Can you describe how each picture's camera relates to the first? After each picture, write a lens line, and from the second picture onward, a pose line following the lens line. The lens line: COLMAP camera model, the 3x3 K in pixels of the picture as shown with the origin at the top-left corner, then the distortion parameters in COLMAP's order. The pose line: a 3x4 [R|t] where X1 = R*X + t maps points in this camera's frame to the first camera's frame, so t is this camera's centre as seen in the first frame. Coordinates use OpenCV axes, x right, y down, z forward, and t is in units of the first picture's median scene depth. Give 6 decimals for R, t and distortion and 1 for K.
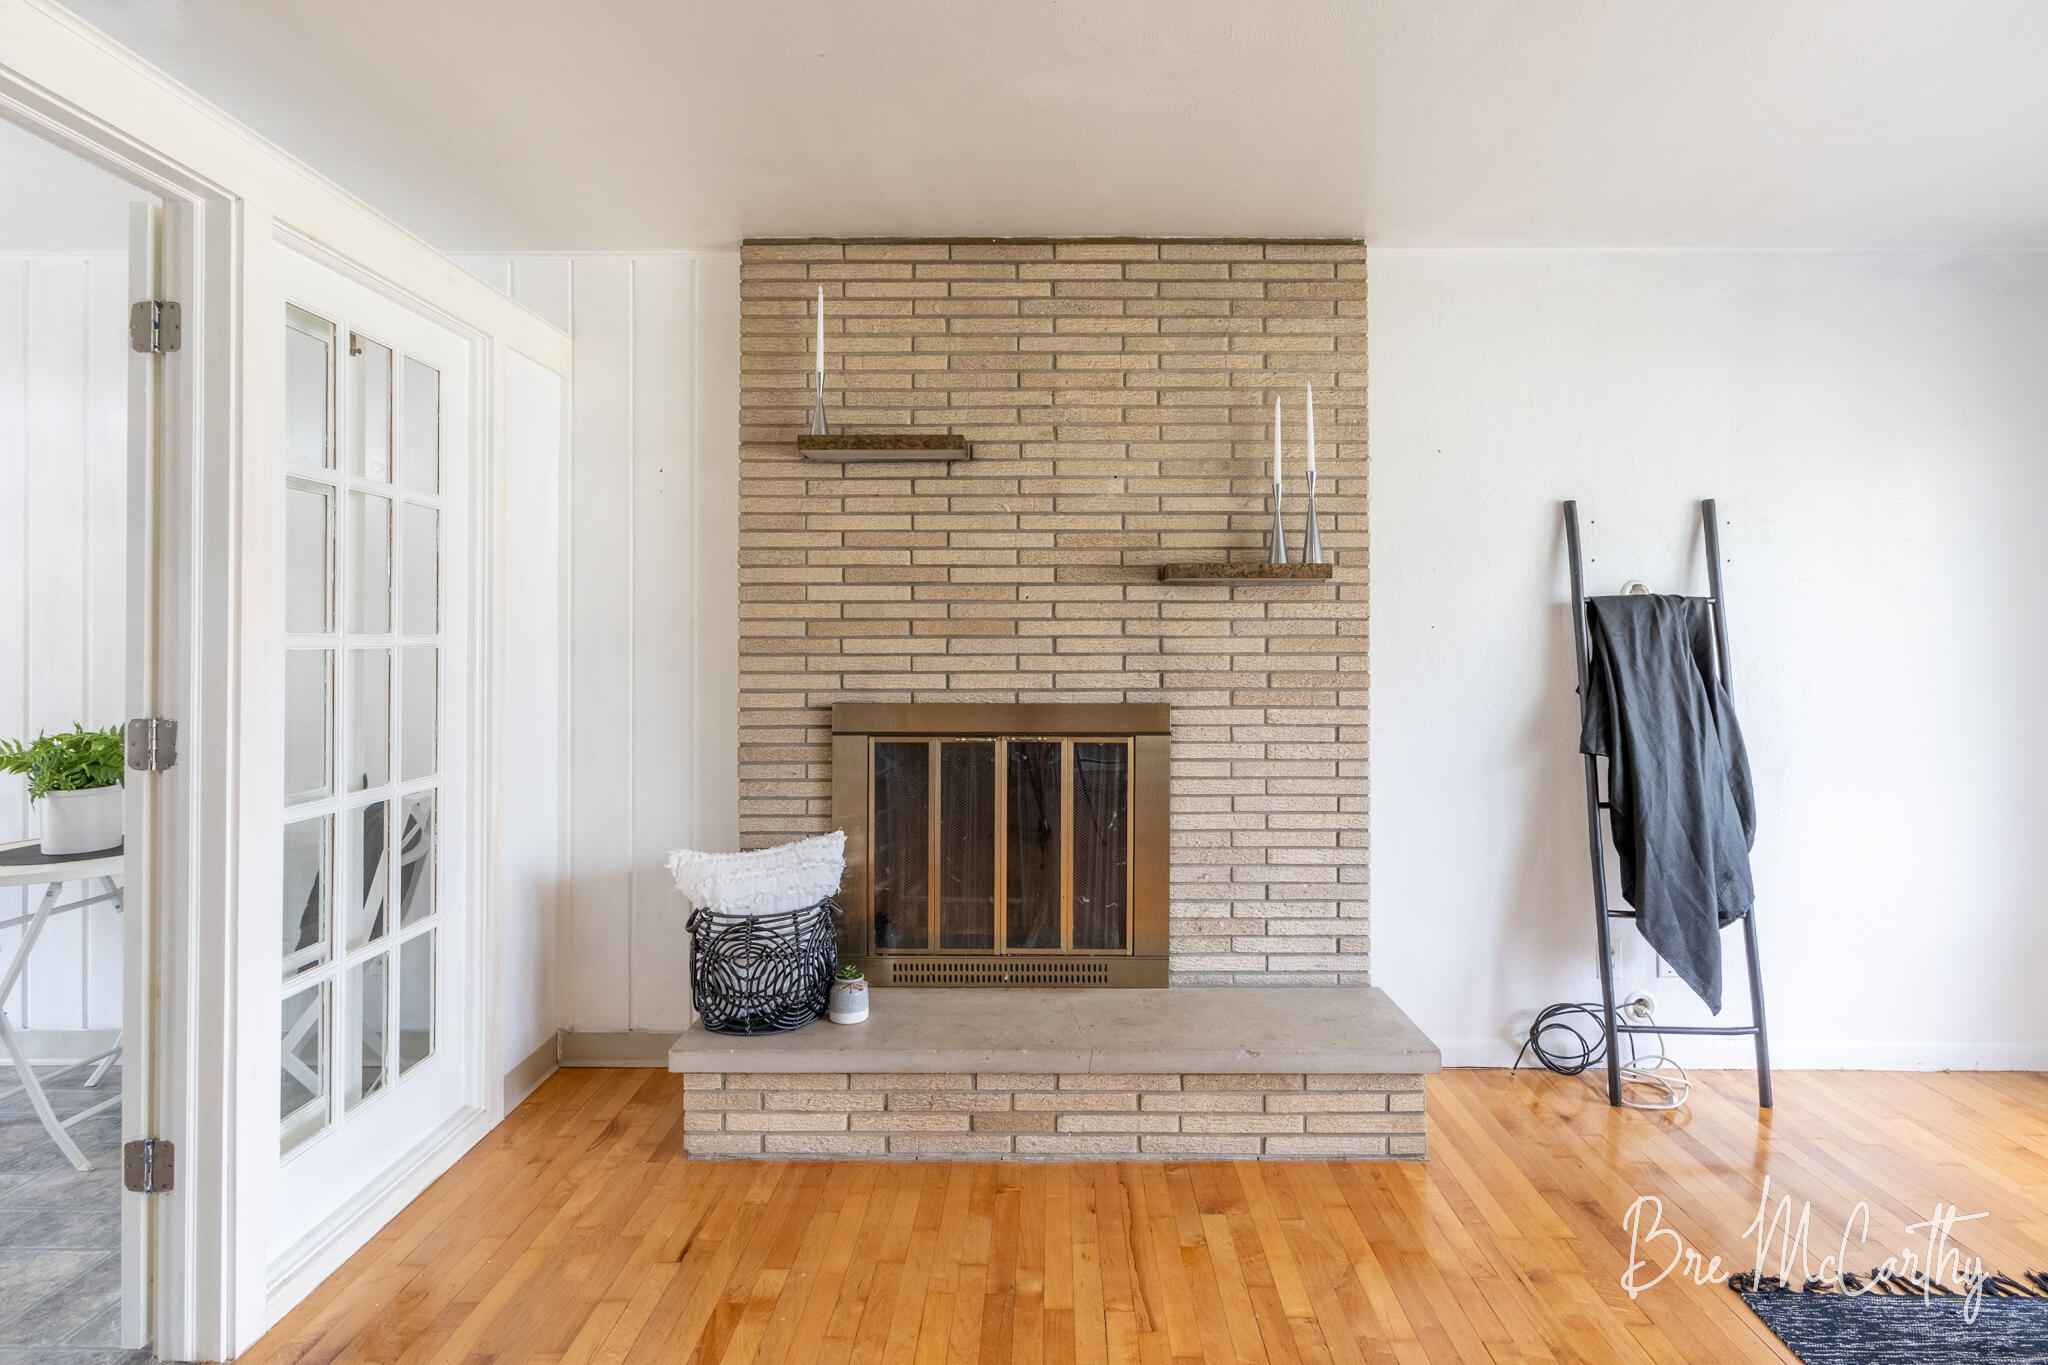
lens RADIAL K [[1034.0, 0, 1044.1], [0, 1034.0, 627.2], [0, 0, 1]] dist [-0.004389, 0.000997]
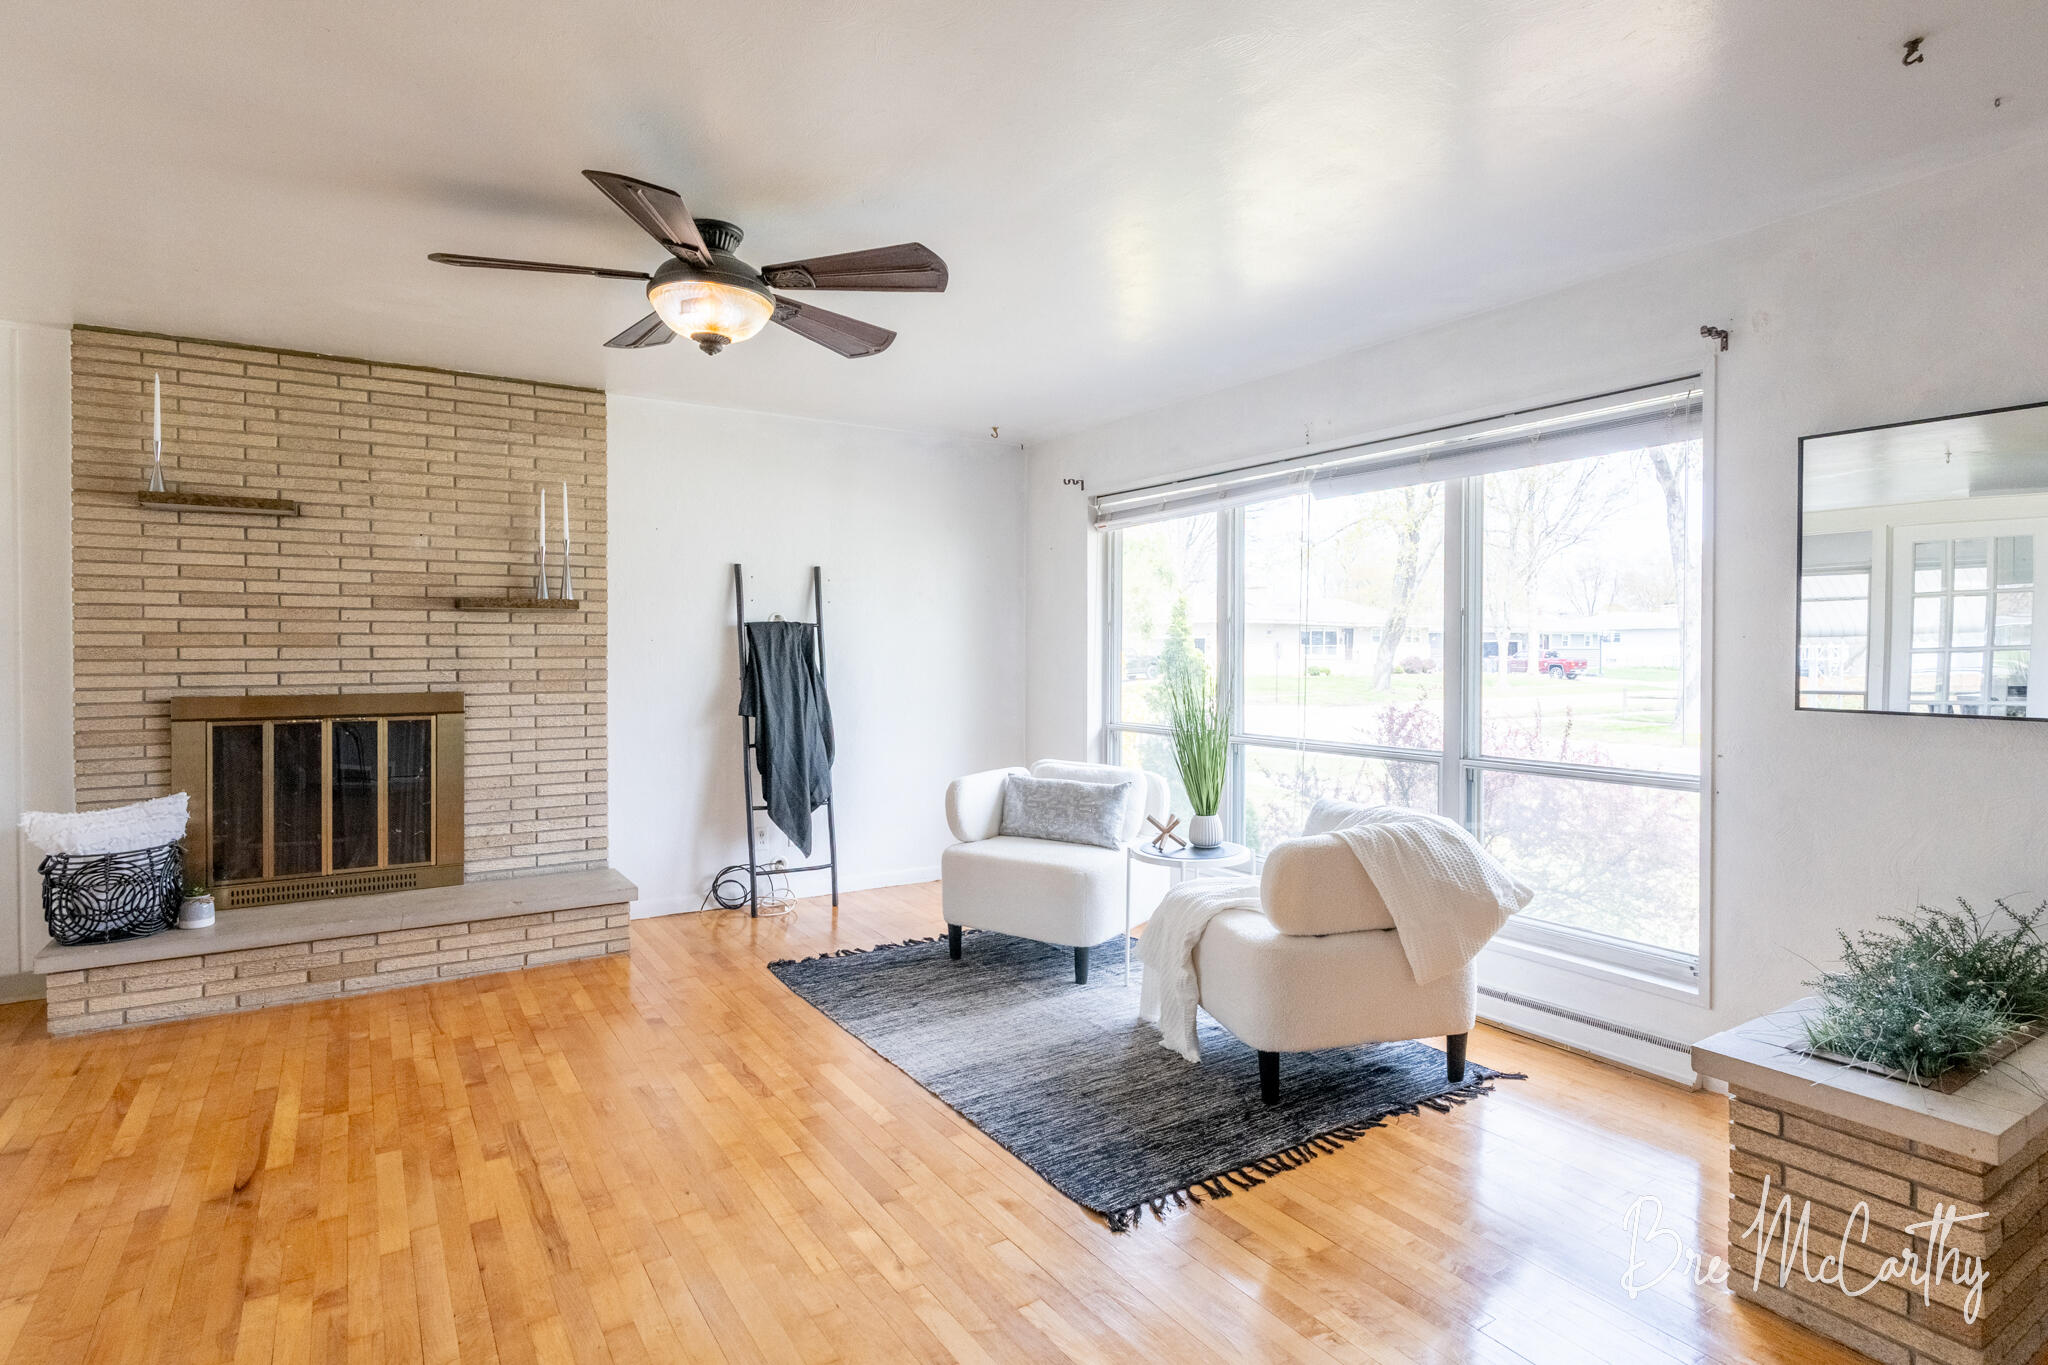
lens RADIAL K [[1059.2, 0, 1028.6], [0, 1059.2, 656.5], [0, 0, 1]] dist [-0.003510, 0.000599]
pose [[0.839190, -0.004674, 0.543819, -0.022413], [-0.005516, 0.999838, 0.017105, -0.006476], [-0.543811, -0.017354, 0.839028, -0.694461]]
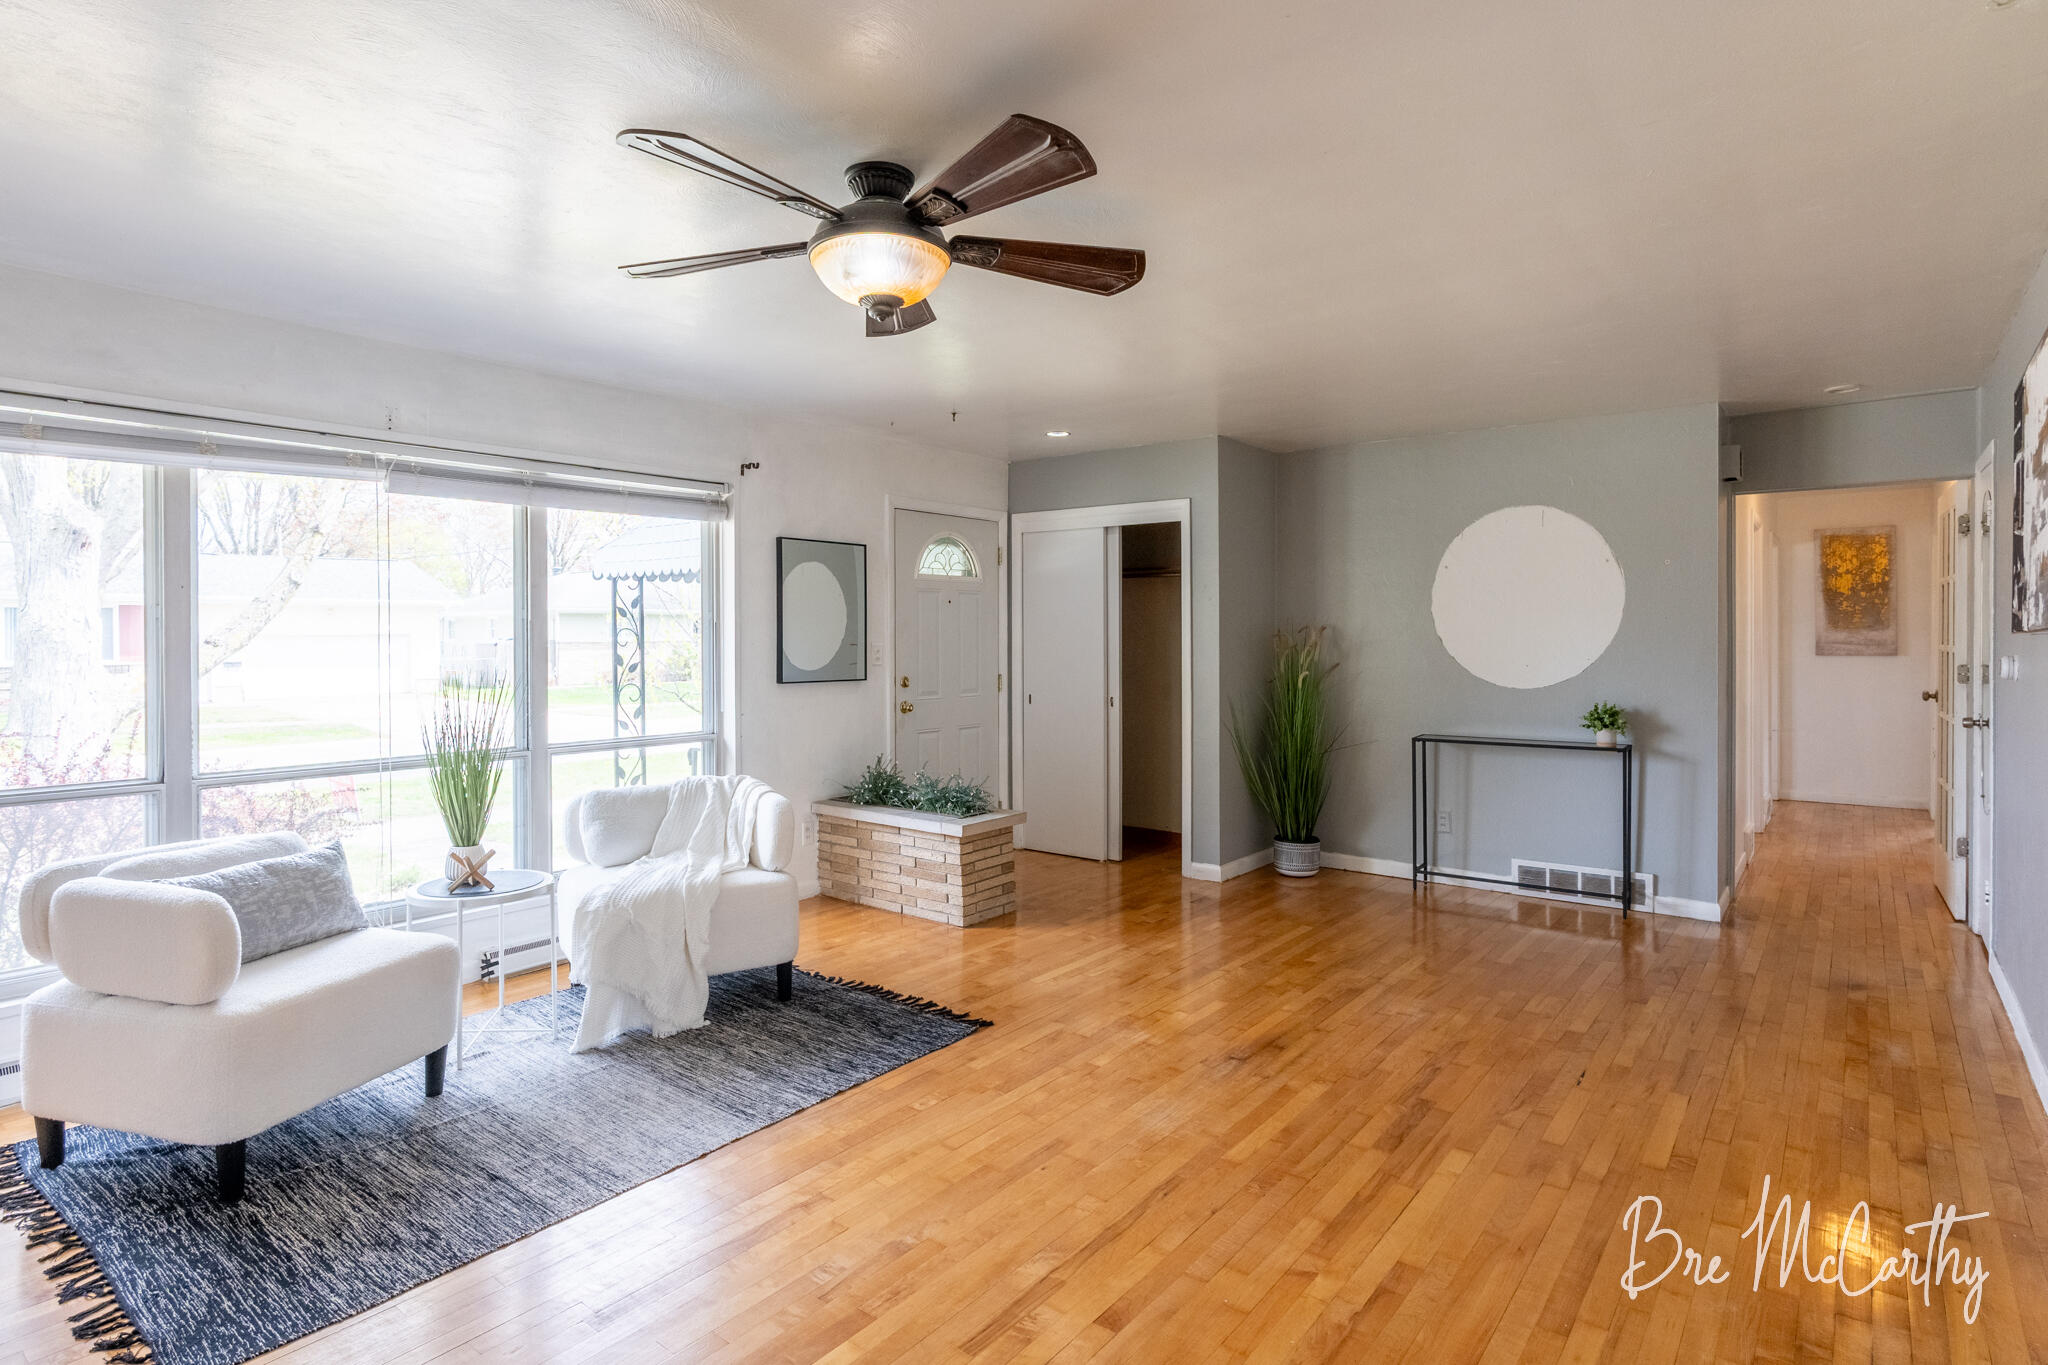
lens RADIAL K [[1065.3, 0, 1030.4], [0, 1065.3, 634.2], [0, 0, 1]] dist [-0.002612, 0.000000]
pose [[-0.786151, 0.001173, 0.618033, -0.347704], [-0.004556, 0.999960, -0.007693, -0.015557], [-0.618018, -0.008863, -0.786114, 0.864925]]
